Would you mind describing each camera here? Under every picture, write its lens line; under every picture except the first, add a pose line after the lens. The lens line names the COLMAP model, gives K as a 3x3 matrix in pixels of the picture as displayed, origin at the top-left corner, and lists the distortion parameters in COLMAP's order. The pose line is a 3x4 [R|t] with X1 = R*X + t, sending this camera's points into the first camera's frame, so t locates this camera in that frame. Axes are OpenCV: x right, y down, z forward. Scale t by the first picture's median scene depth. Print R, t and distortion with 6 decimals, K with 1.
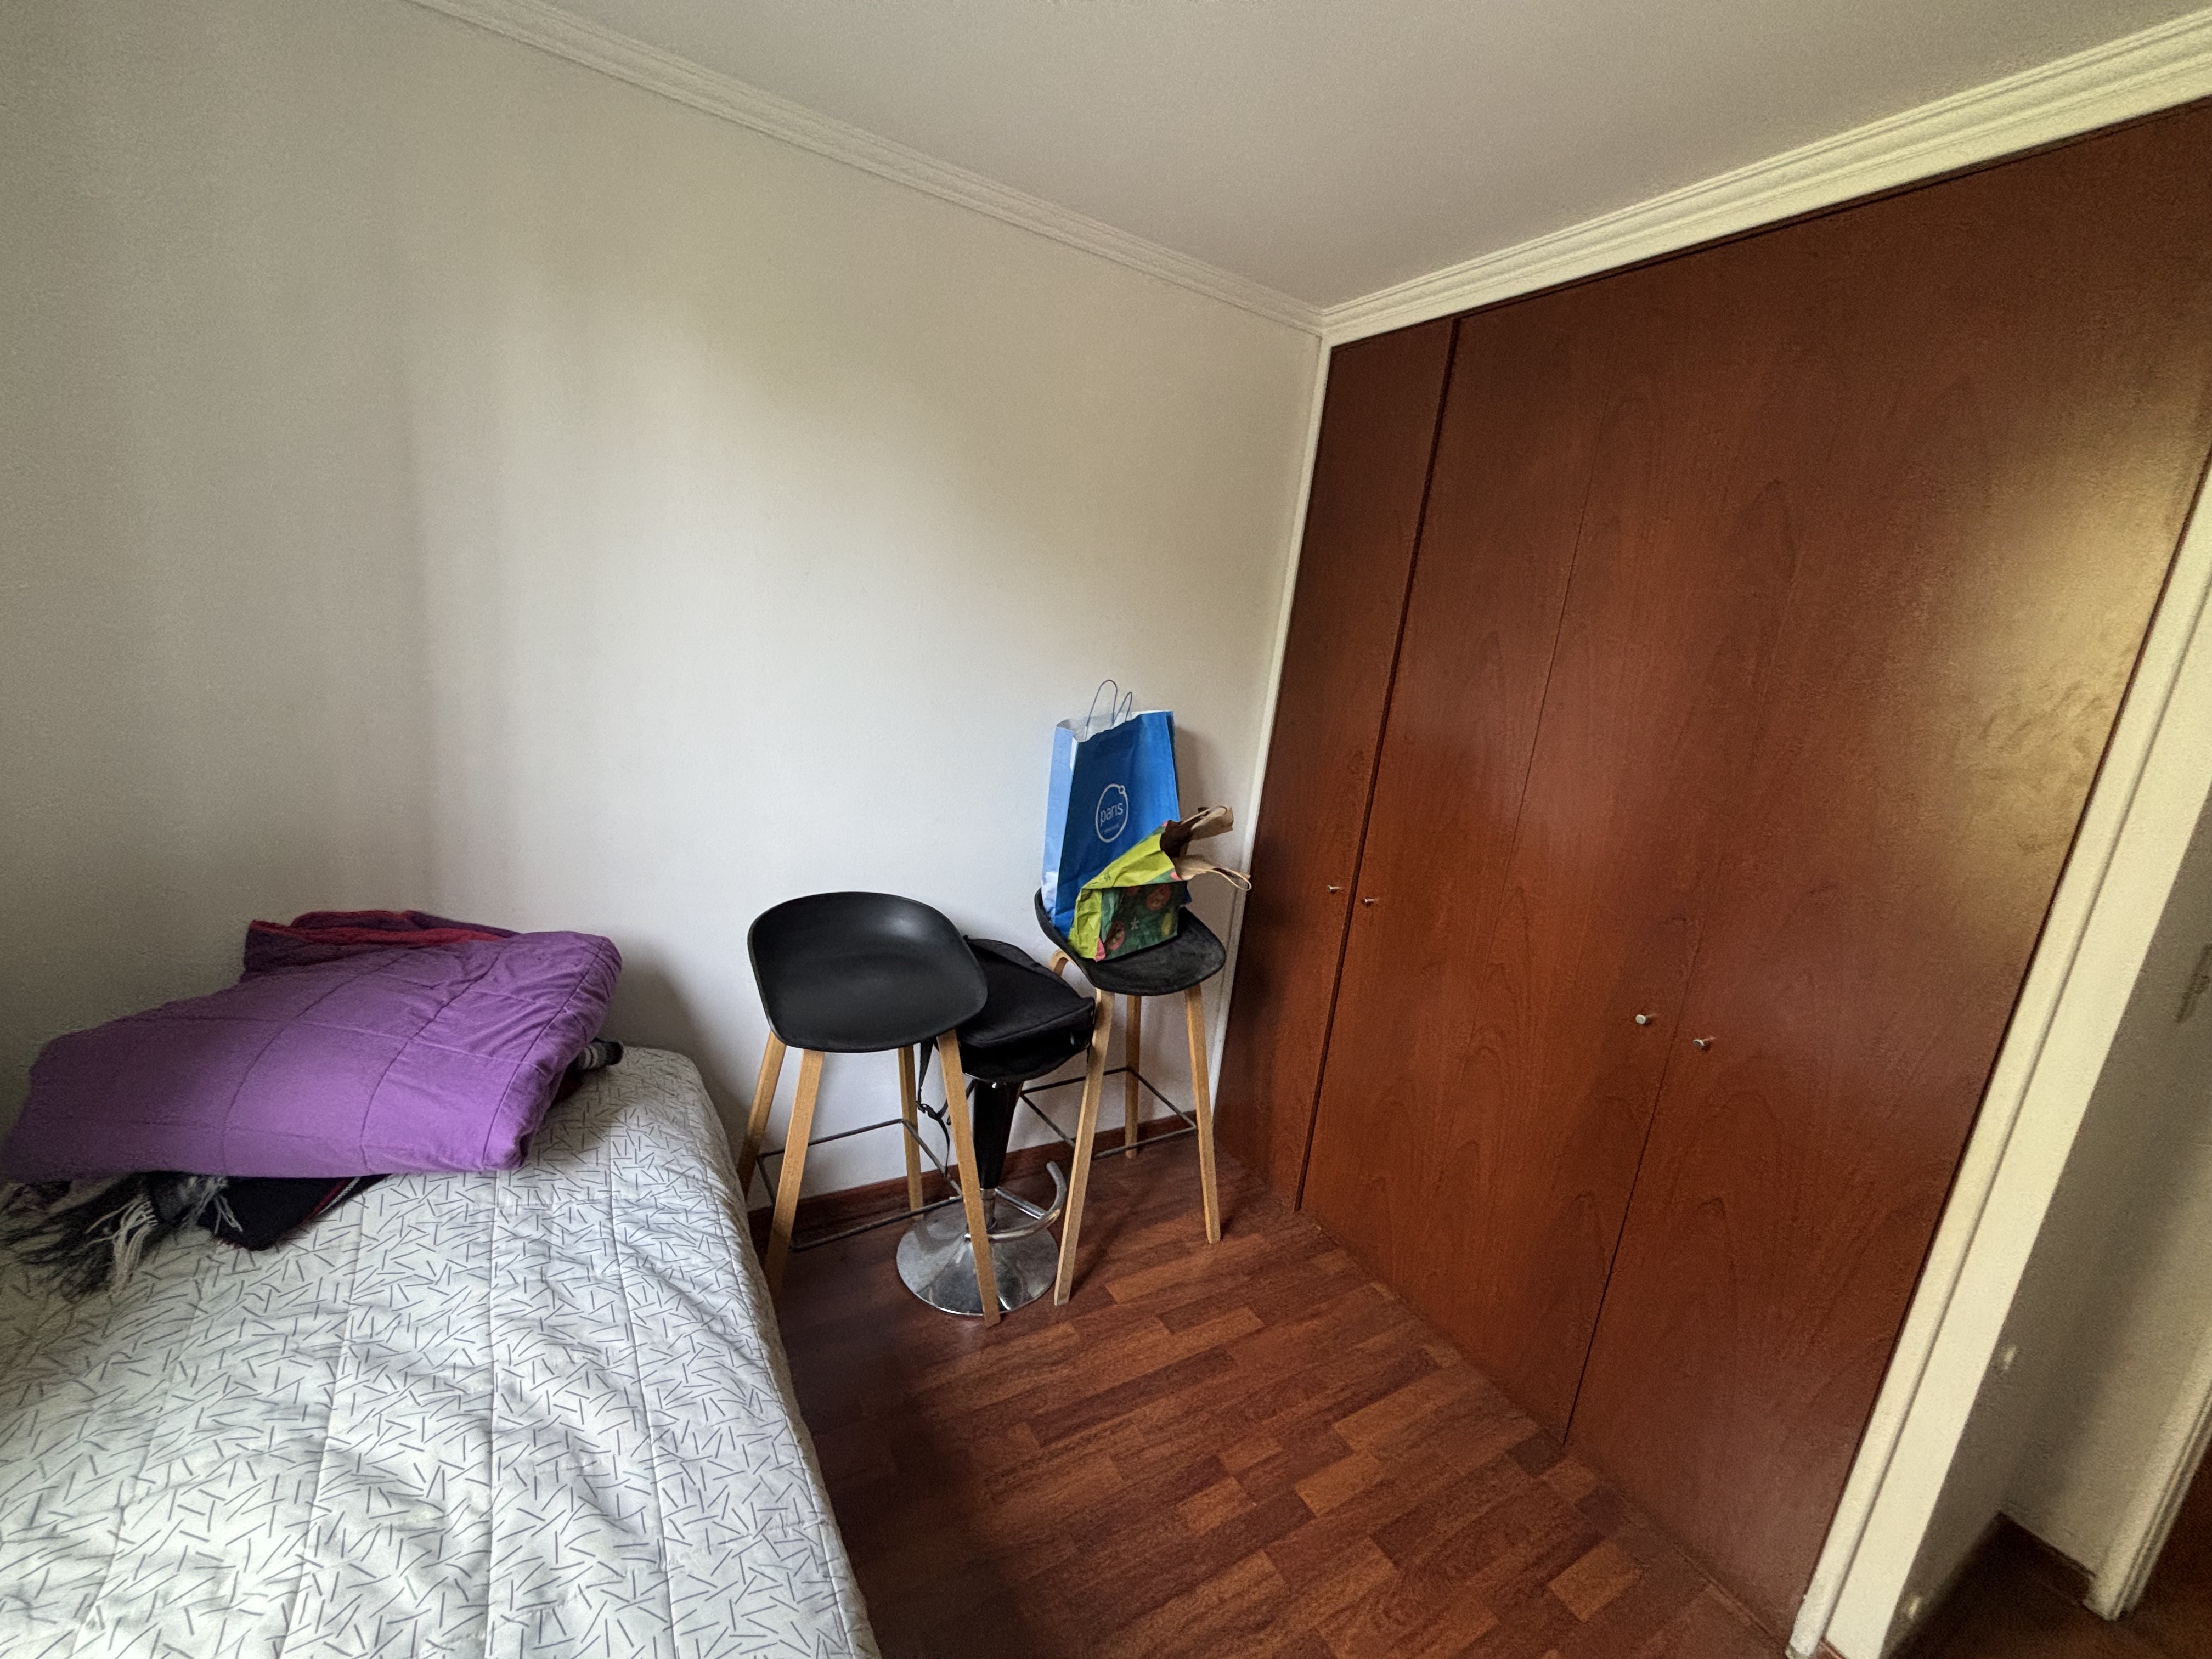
lens RADIAL K [[898.3, 0, 1106.0], [0, 898.3, 829.5], [0, 0, 1]] dist [-0.001293, -0.000069]
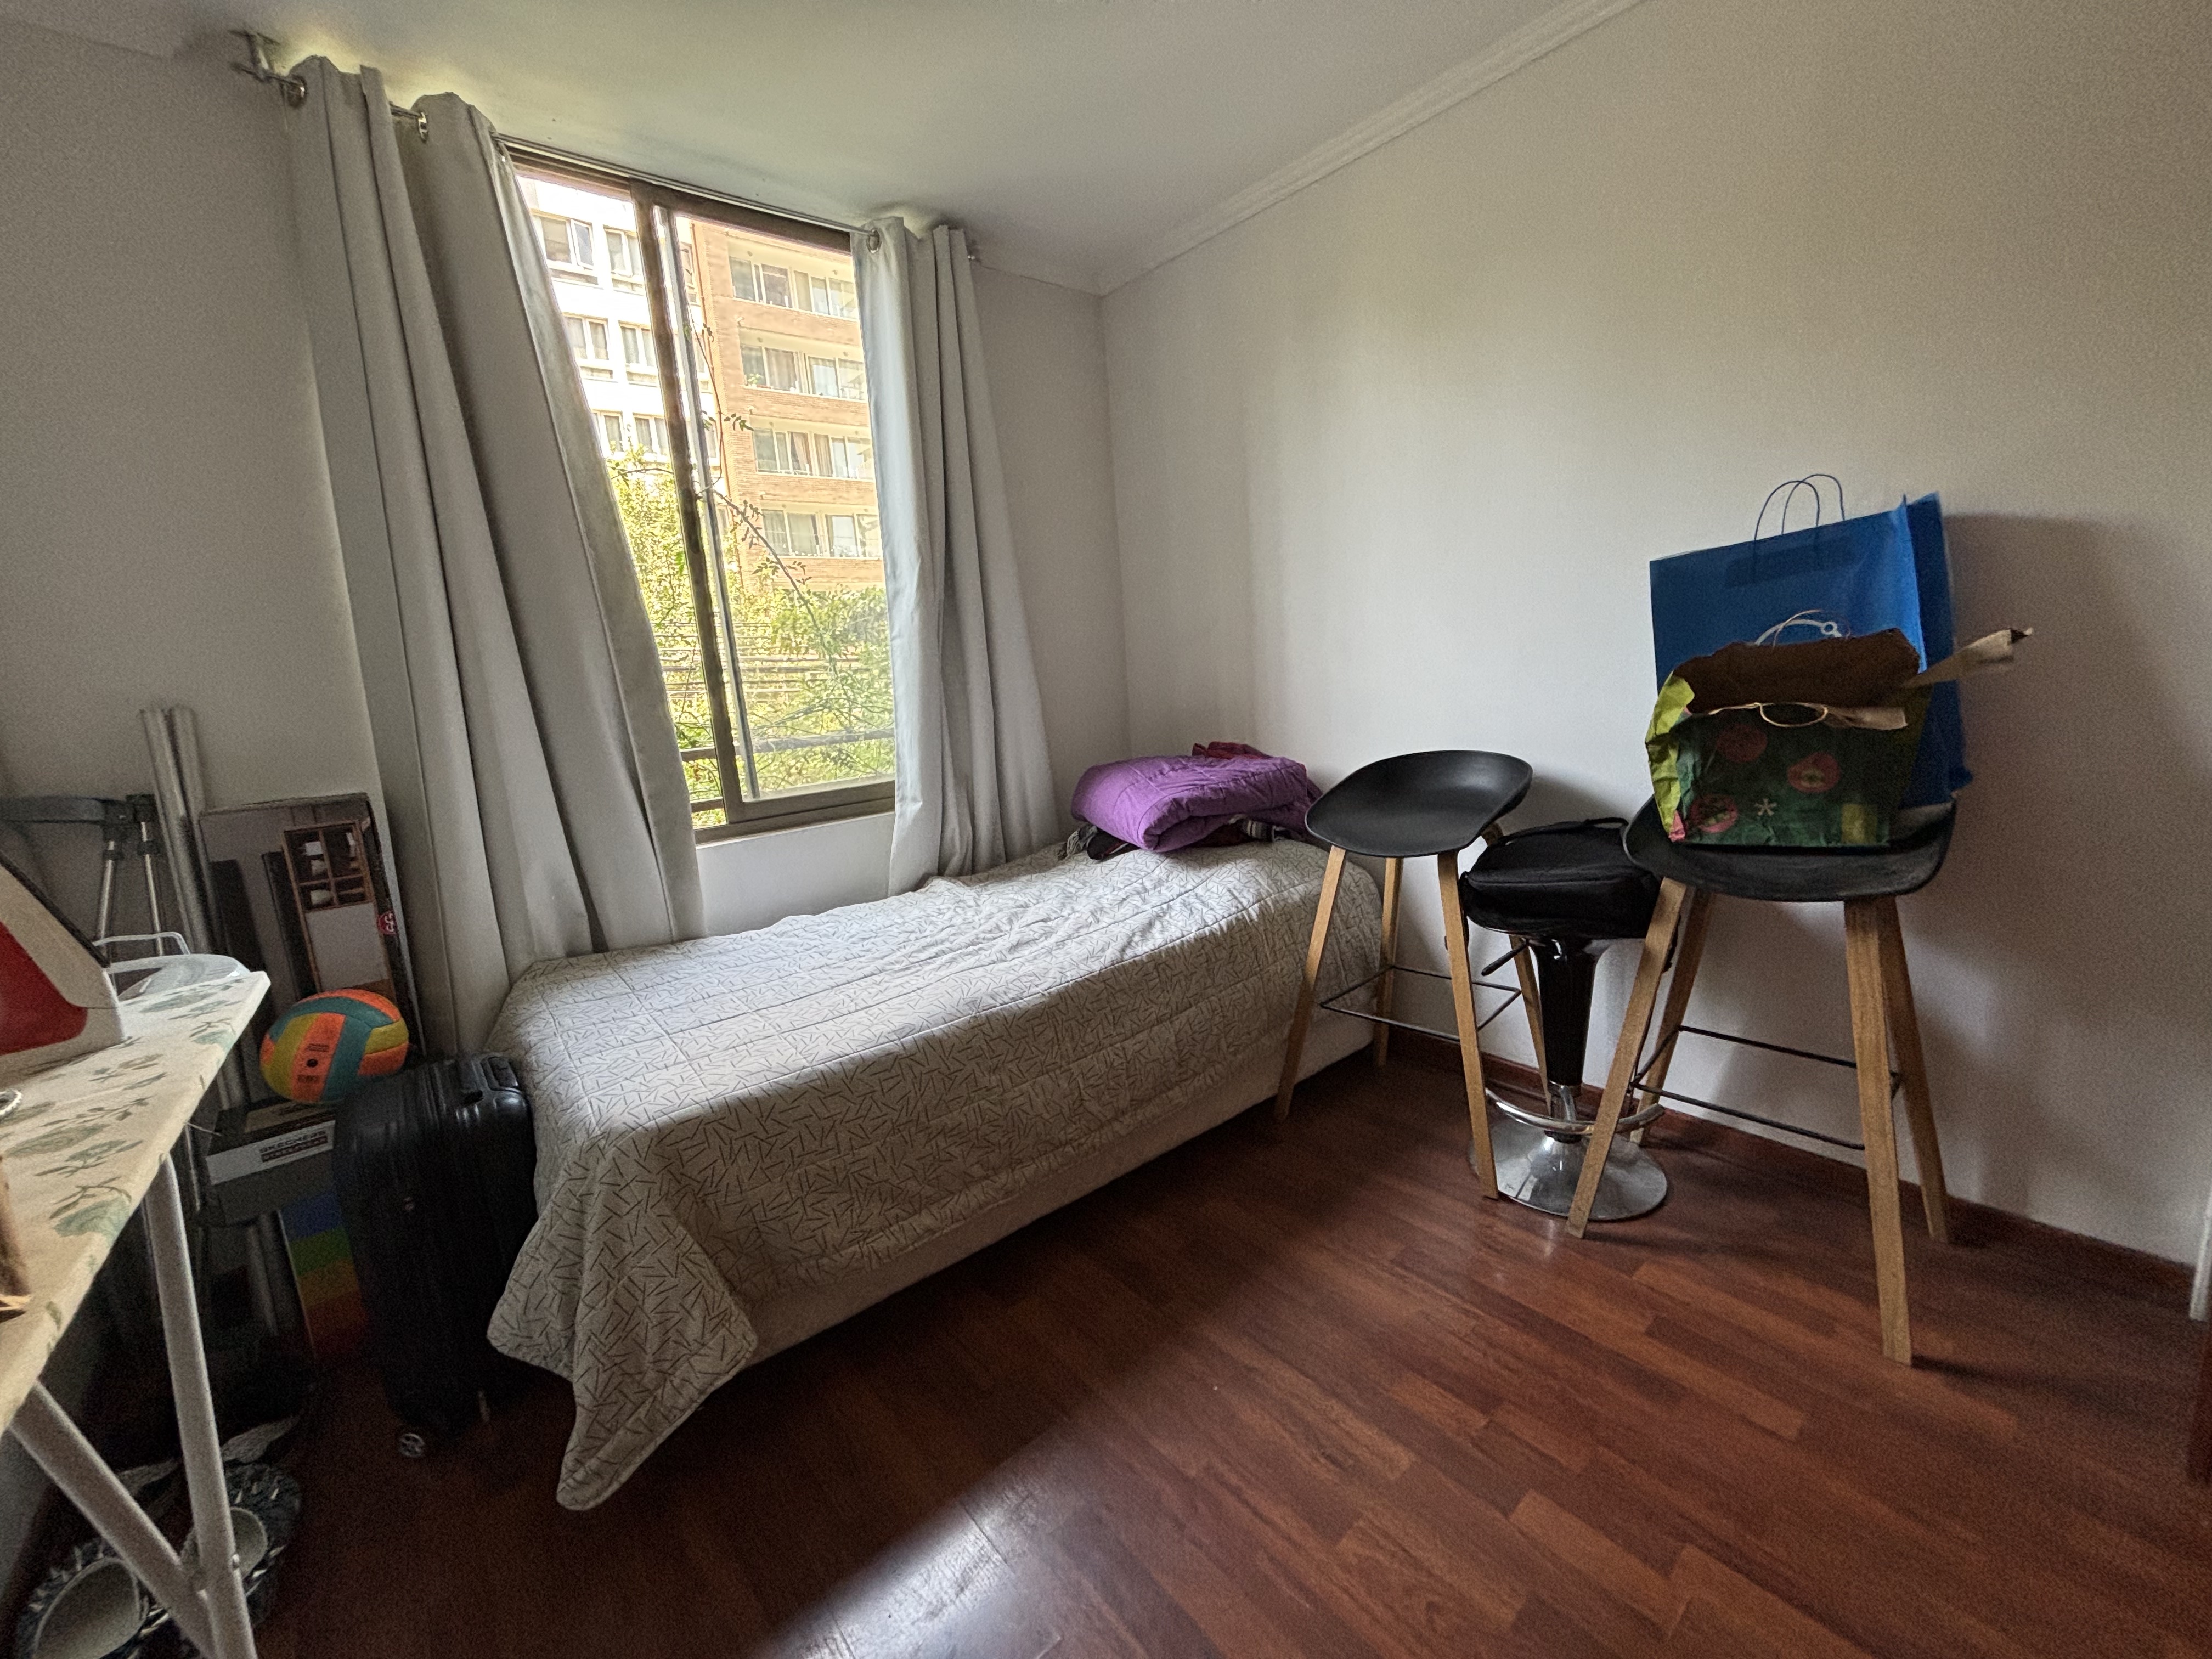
lens RADIAL K [[898.3, 0, 1106.0], [0, 898.3, 829.5], [0, 0, 1]] dist [-0.001293, -0.000069]
pose [[0.092536, 0.056268, -0.994118, 0.769916], [-0.108658, 0.993010, 0.046091, 0.161322], [0.989763, 0.103754, 0.098003, 0.447124]]
